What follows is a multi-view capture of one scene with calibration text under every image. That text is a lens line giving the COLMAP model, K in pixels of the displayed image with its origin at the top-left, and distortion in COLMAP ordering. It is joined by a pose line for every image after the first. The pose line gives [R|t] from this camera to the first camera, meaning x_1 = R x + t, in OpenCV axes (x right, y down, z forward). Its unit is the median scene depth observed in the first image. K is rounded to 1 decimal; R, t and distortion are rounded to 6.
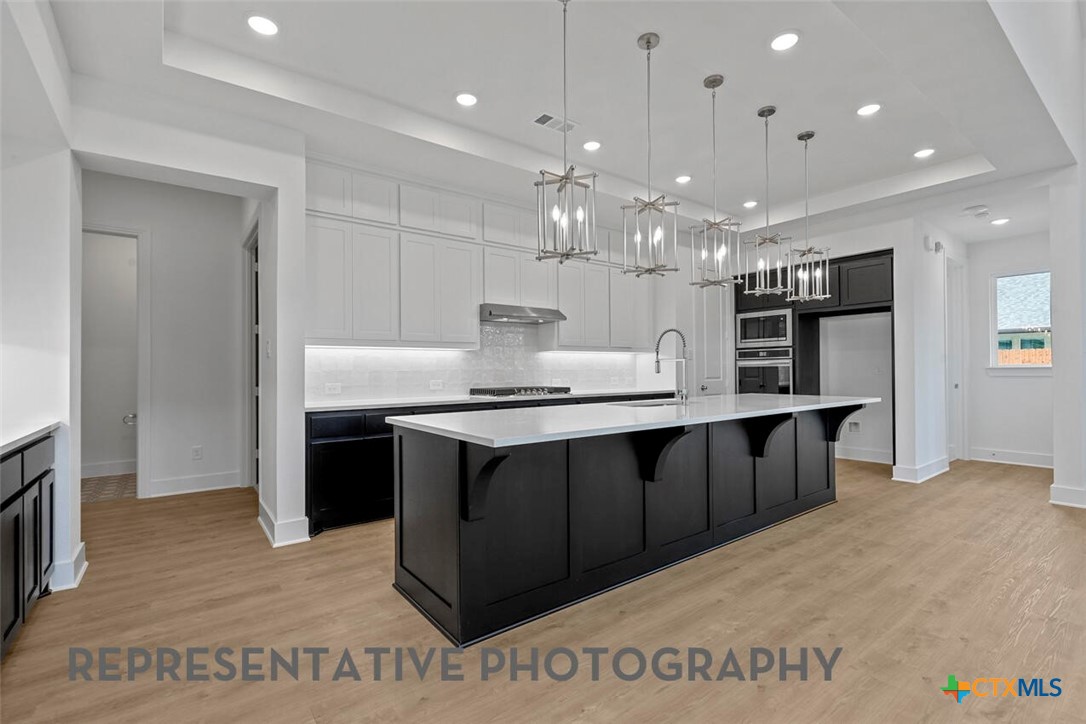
lens RADIAL K [[495.0, 0, 566.5], [0, 495.0, 368.5], [0, 0, 1]] dist [0.010884, 0.000011]
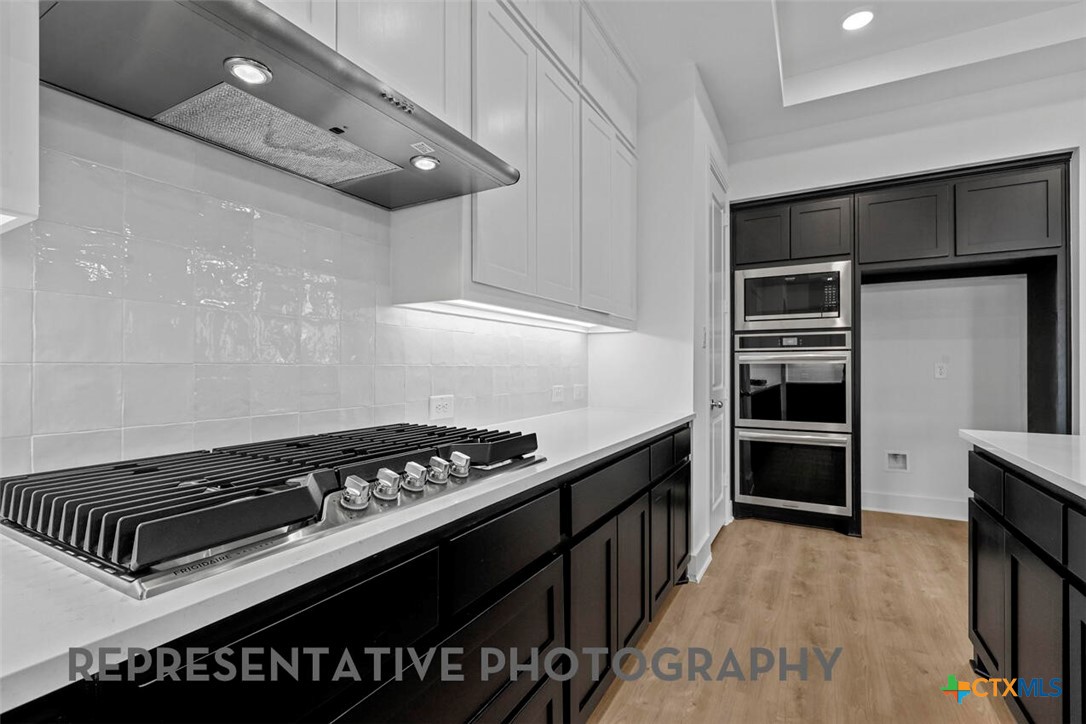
lens RADIAL K [[495.0, 0, 554.1], [0, 495.0, 368.0], [0, 0, 1]] dist [0.010884, 0.000011]
pose [[0.920989, 0.009301, 0.389478, -0.070090], [-0.011379, 0.999931, 0.003027, 0.002191], [-0.389423, -0.007220, 0.921031, 0.587091]]
